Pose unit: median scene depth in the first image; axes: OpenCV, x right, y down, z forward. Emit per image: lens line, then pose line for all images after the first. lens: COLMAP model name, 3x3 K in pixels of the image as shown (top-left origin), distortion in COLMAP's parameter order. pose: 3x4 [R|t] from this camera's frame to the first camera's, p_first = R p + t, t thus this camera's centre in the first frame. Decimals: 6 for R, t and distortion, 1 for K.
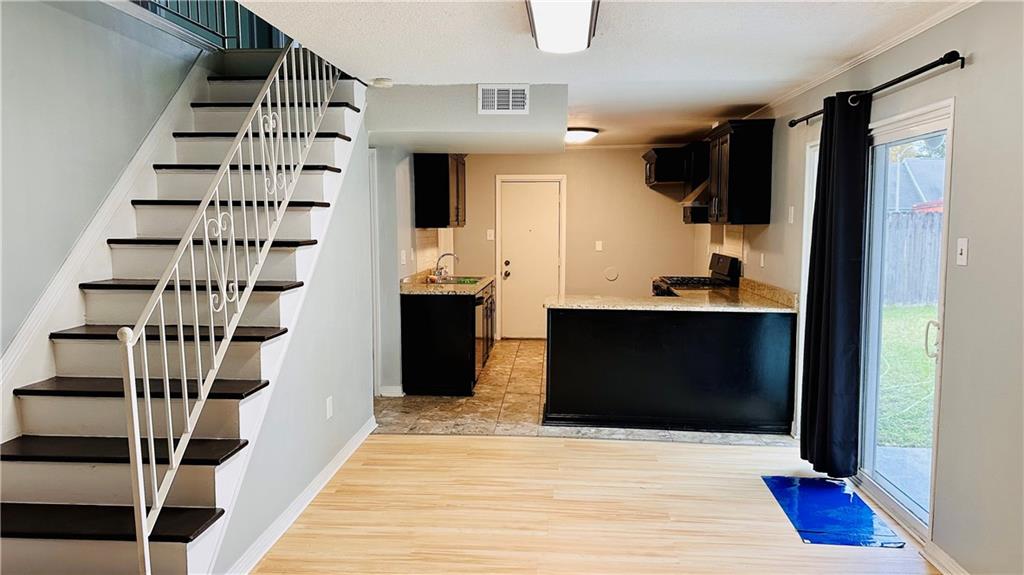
lens RADIAL K [[708.3, 0, 512.0], [0, 708.3, 287.5], [0, 0, 1]] dist [0.174481, -0.297379]
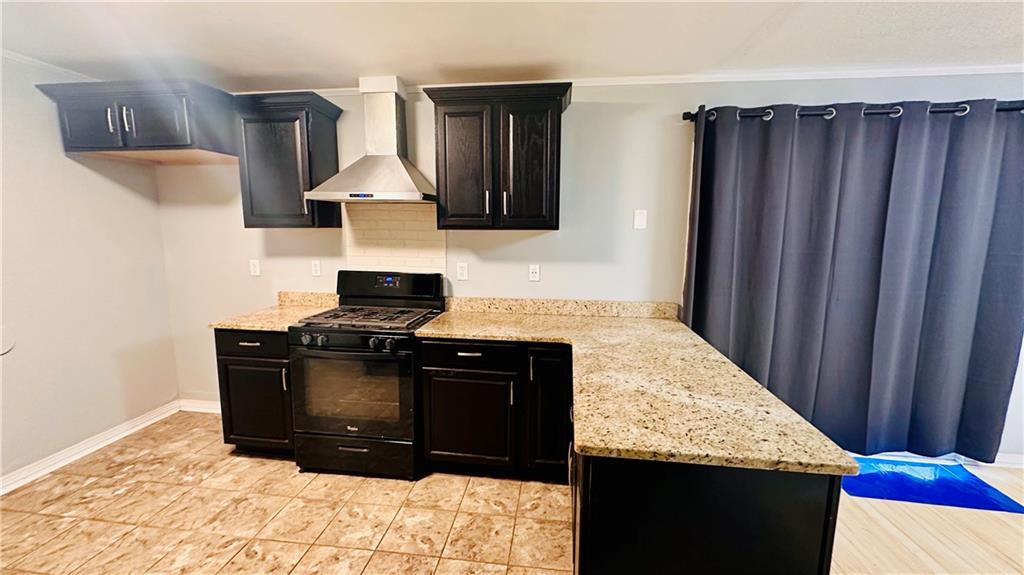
lens RADIAL K [[415.9, 0, 512.0], [0, 415.9, 287.5], [0, 0, 1]] dist [-0.003076, -0.000120]
pose [[0.062410, -0.135945, 0.988749, -0.152531], [0.092584, 0.987197, 0.129888, -0.100055], [-0.993747, 0.083436, 0.074197, 1.162658]]
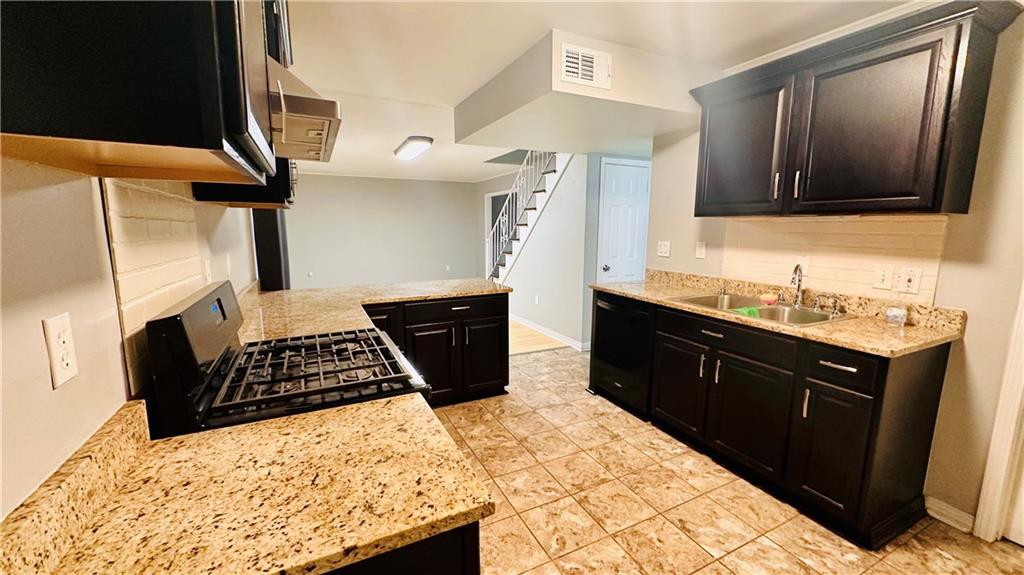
lens RADIAL K [[415.9, 0, 512.0], [0, 415.9, 287.5], [0, 0, 1]] dist [-0.003076, -0.000120]
pose [[-0.865886, 0.073158, -0.494864, 0.369250], [-0.048286, 0.972406, 0.228245, -0.133515], [0.497906, 0.221529, -0.838460, 1.675046]]
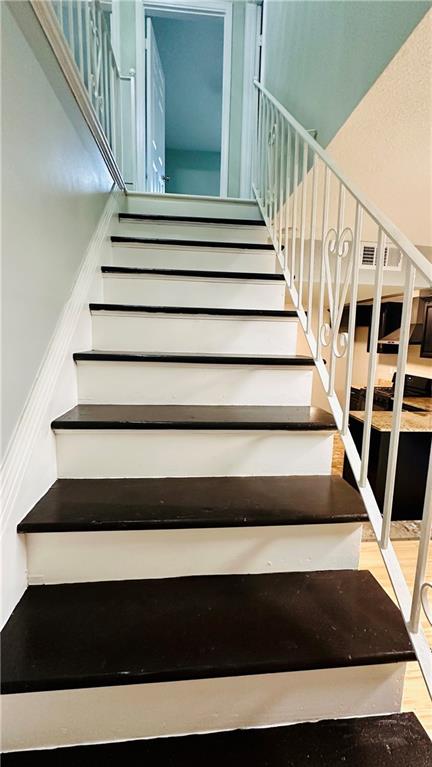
lens RADIAL K [[318.7, 0, 216.0], [0, 318.7, 383.5], [0, 0, 1]] dist [-0.000938, -0.000037]
pose [[0.986964, -0.001185, 0.160934, -0.332077], [-0.007367, 0.998592, 0.052531, -0.082545], [-0.160770, -0.053031, 0.985566, 0.510383]]
